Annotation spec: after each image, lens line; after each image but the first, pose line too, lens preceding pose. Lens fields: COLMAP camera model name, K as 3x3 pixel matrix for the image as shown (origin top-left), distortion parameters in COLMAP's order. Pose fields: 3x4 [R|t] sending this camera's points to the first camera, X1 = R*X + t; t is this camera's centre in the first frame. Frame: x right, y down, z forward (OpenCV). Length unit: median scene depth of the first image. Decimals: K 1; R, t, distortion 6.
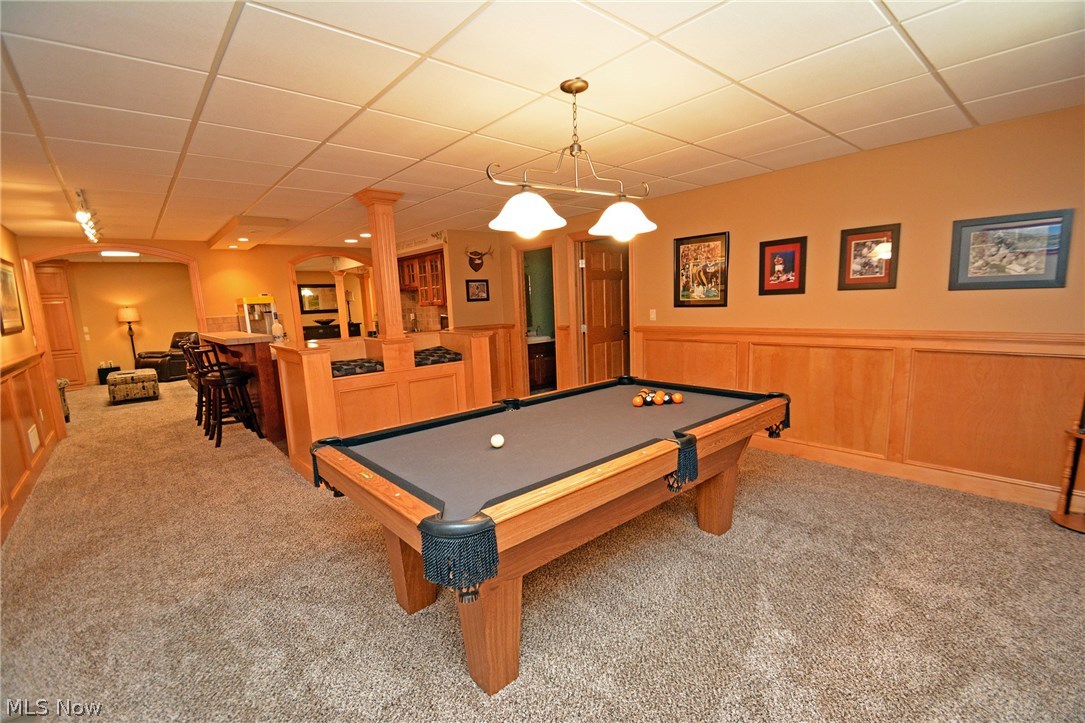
lens RADIAL K [[479.0, 0, 544.8], [0, 479.0, 367.1], [0, 0, 1]] dist [-0.011749, -0.006584]
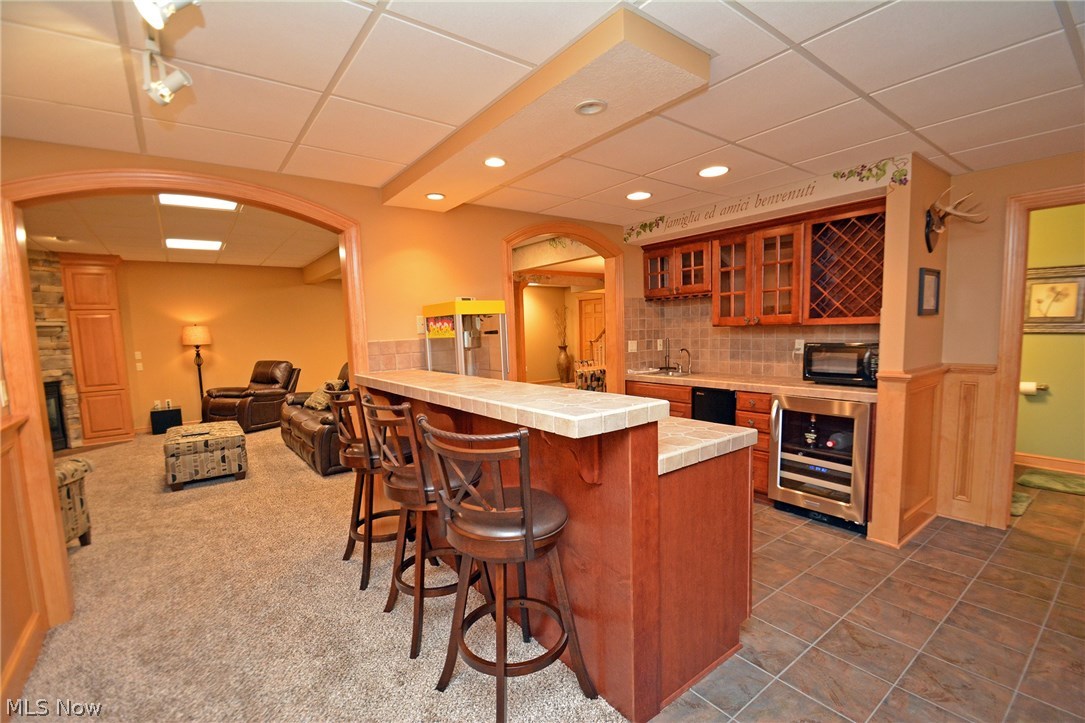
lens RADIAL K [[479.0, 0, 541.2], [0, 479.0, 367.3], [0, 0, 1]] dist [-0.011749, -0.006584]
pose [[0.997192, 0.016486, -0.073046, -0.334636], [-0.020650, 0.998182, -0.056622, -0.035421], [0.071980, 0.057972, 0.995720, 0.352939]]
